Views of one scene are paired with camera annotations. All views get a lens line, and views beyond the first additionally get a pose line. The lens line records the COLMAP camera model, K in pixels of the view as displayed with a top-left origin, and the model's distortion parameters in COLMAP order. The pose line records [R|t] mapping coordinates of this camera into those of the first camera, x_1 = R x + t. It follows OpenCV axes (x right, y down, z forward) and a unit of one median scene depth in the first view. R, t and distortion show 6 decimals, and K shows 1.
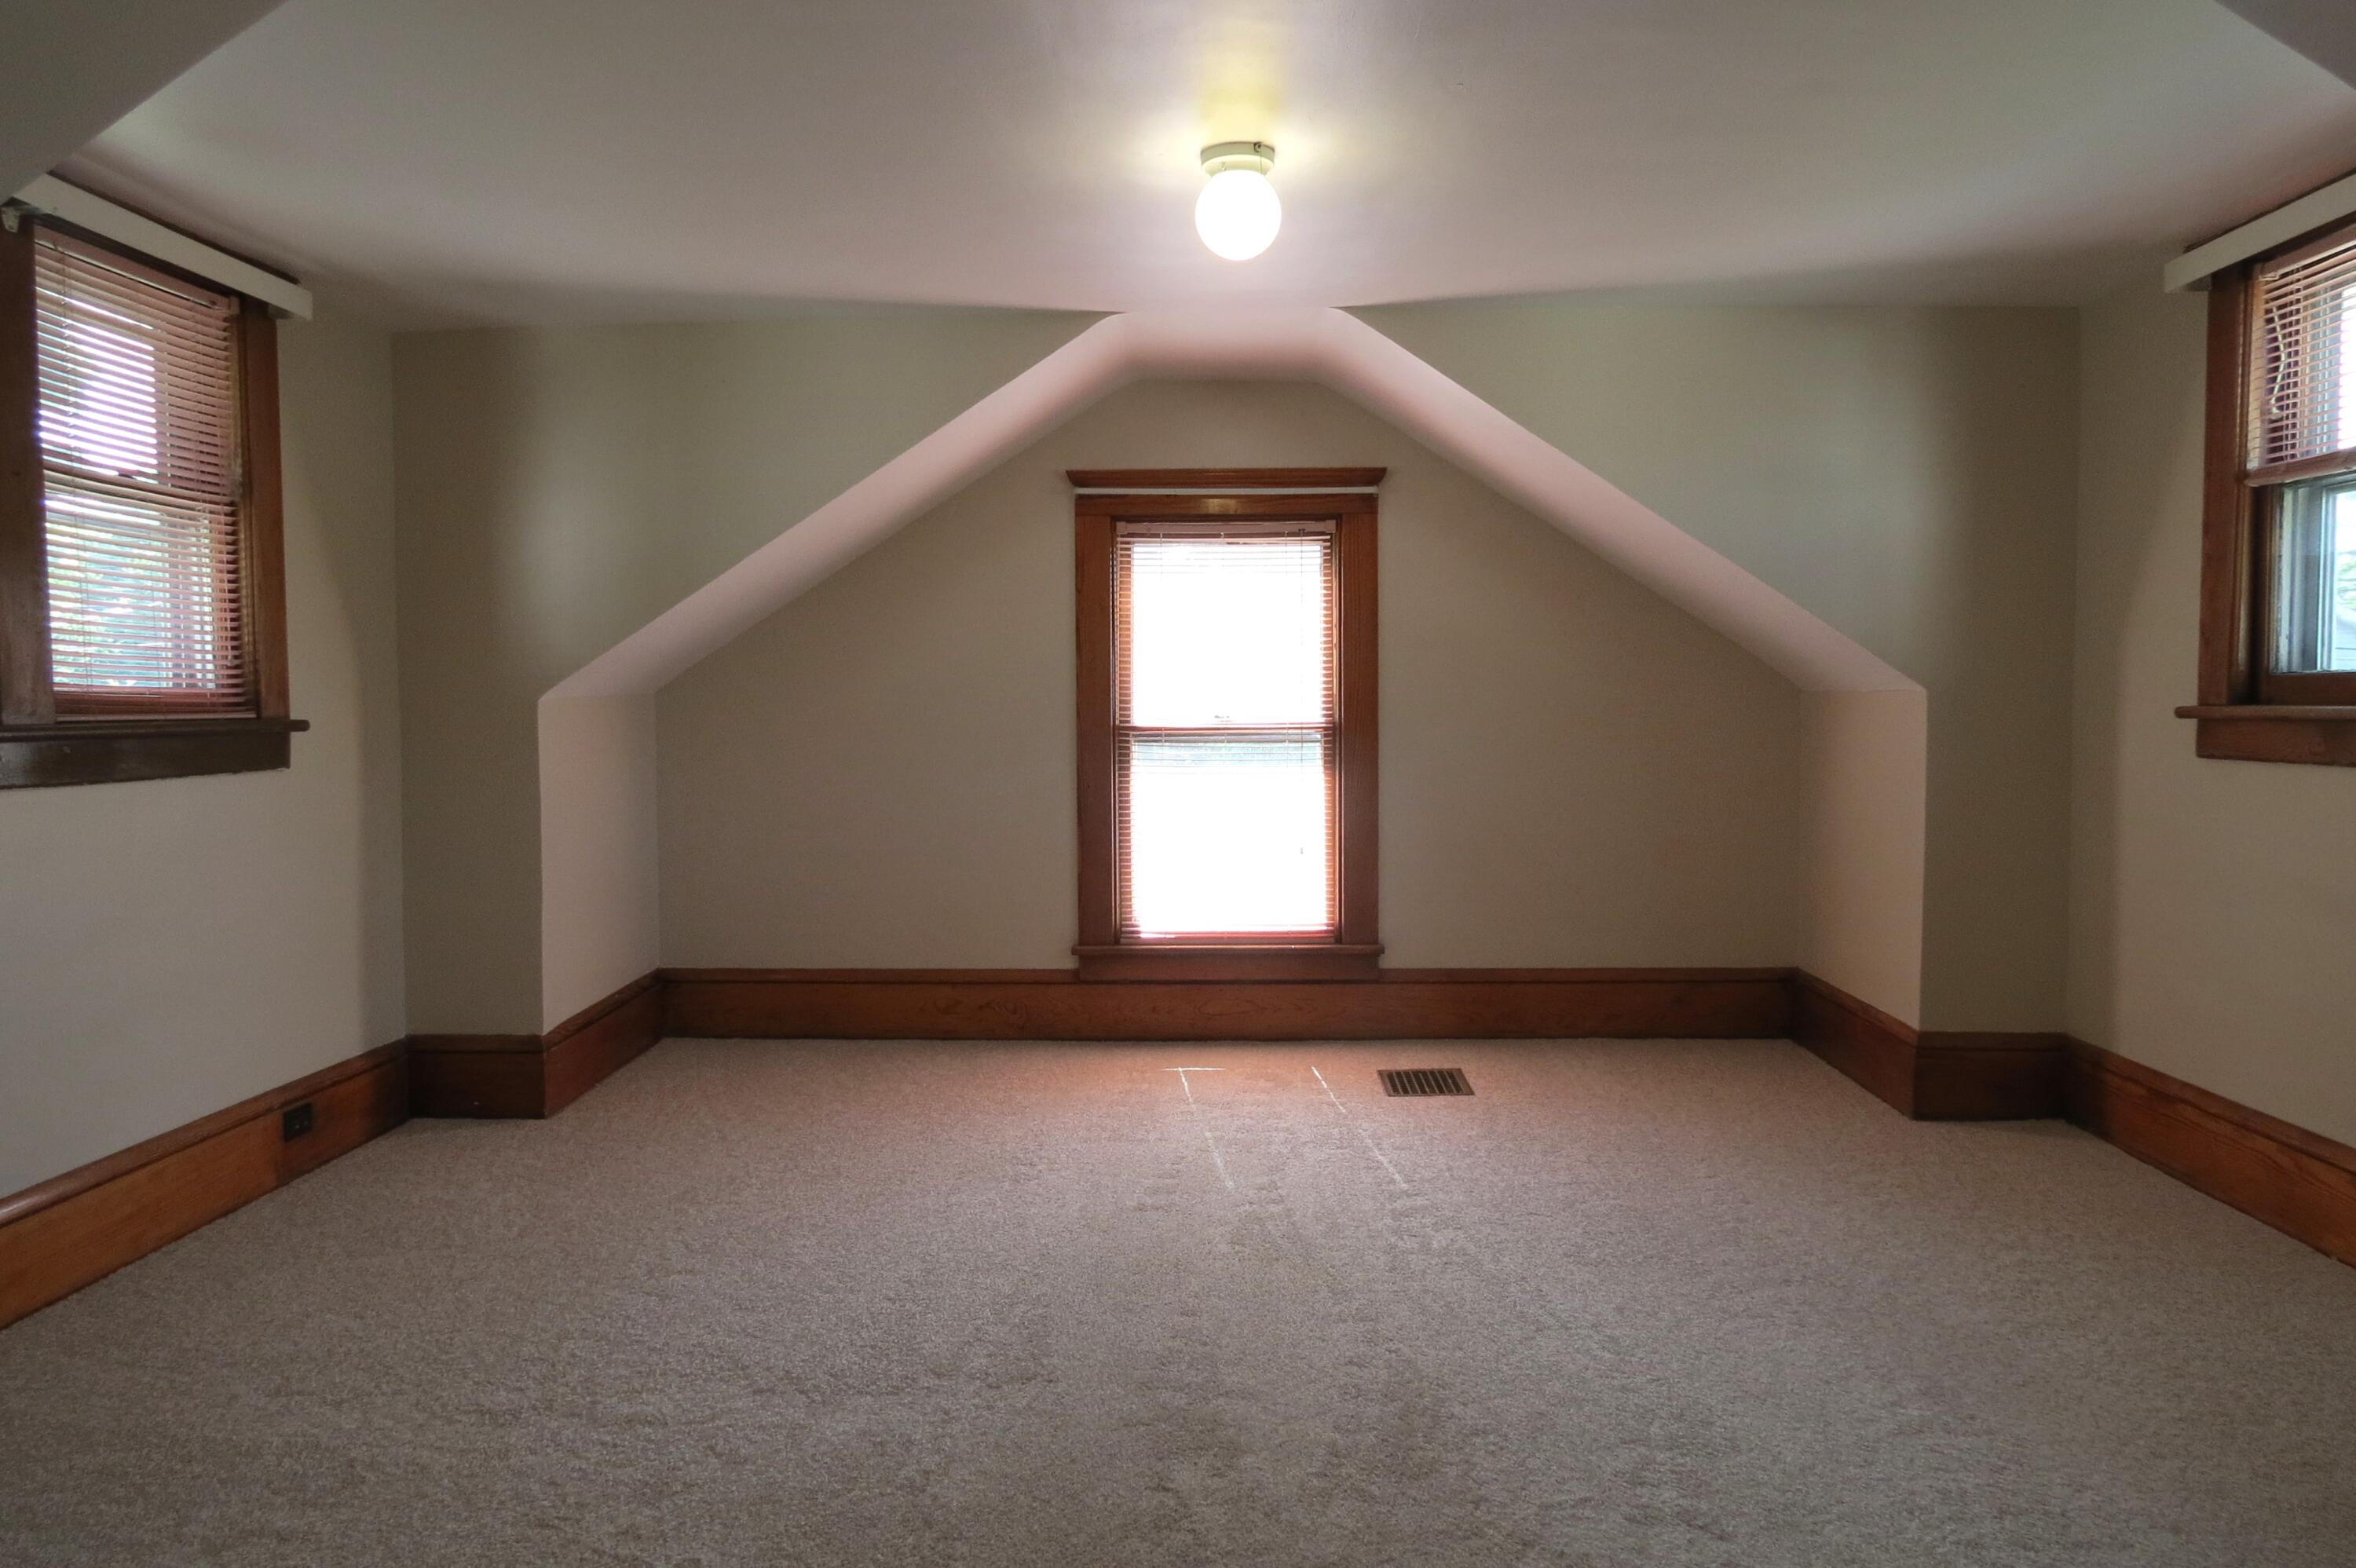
lens RADIAL K [[1726.0, 0, 1173.3], [0, 1726.0, 789.0], [0, 0, 1]] dist [-0.075929, 0.054136]
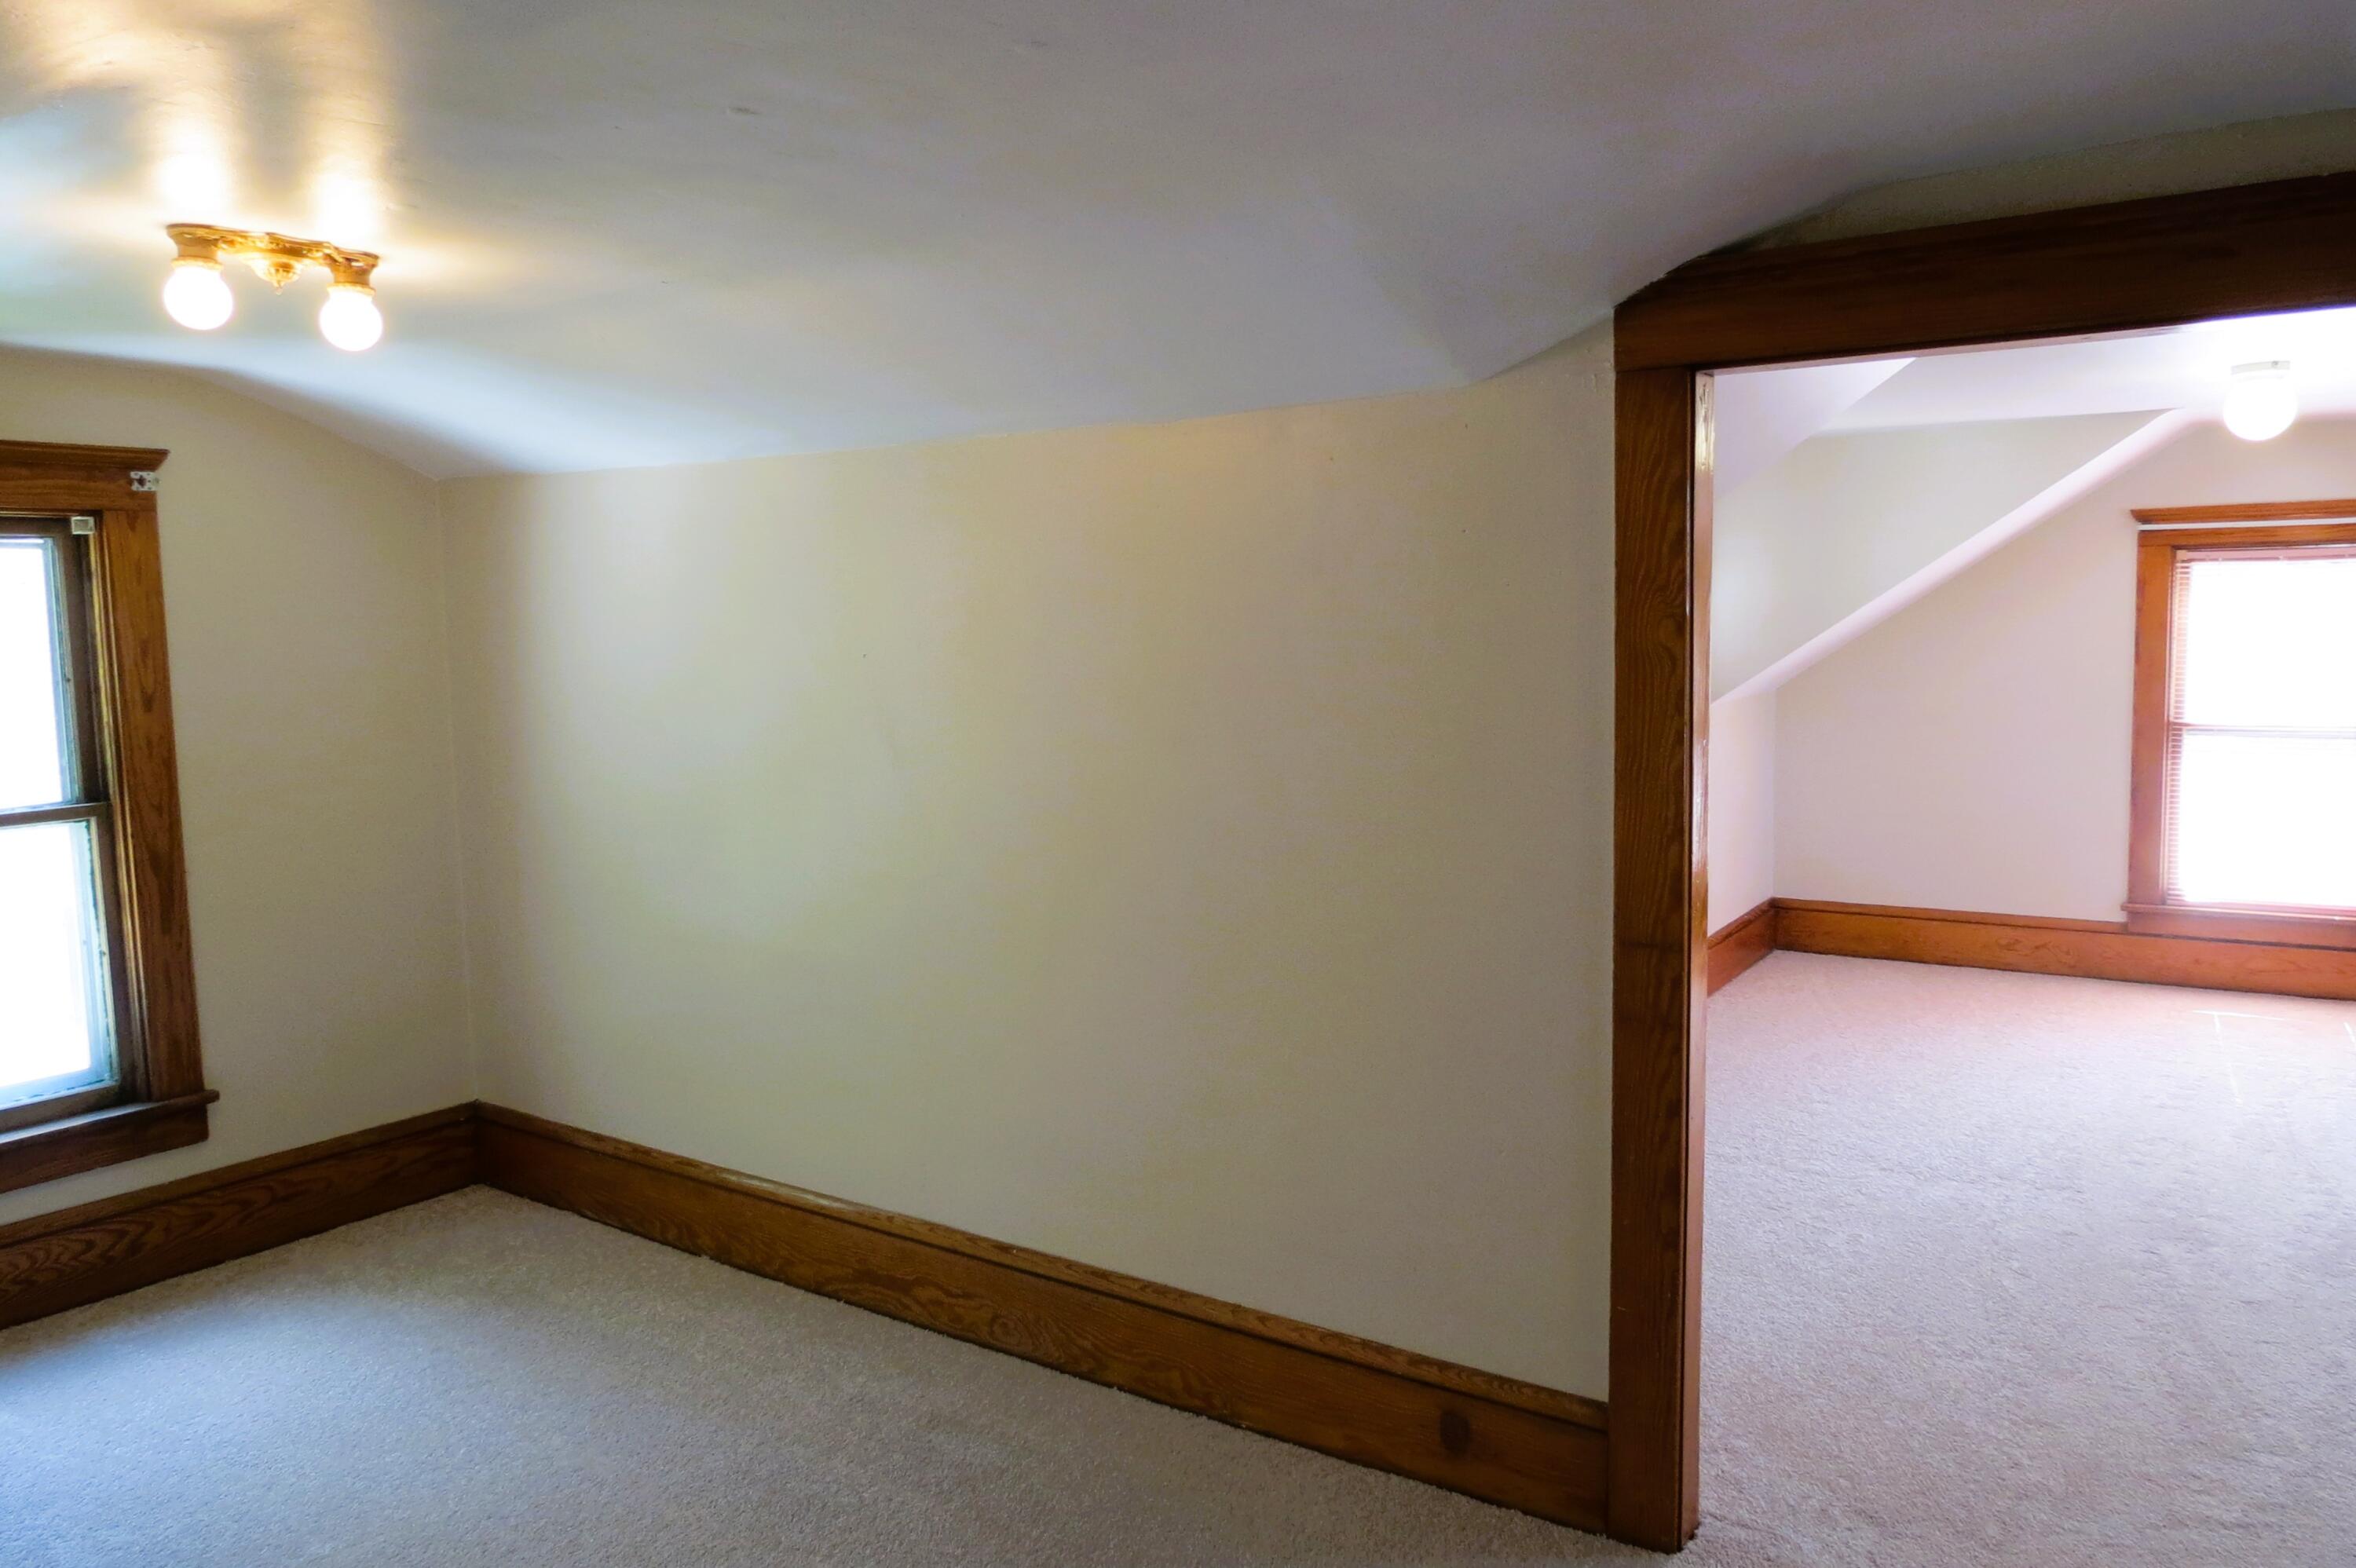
lens RADIAL K [[1726.0, 0, 1173.3], [0, 1726.0, 789.0], [0, 0, 1]] dist [-0.075929, 0.054136]
pose [[0.835740, 0.040782, -0.547609, 0.048810], [-0.012922, 0.998423, 0.054634, -0.067017], [0.548973, -0.038583, 0.834949, -0.523866]]
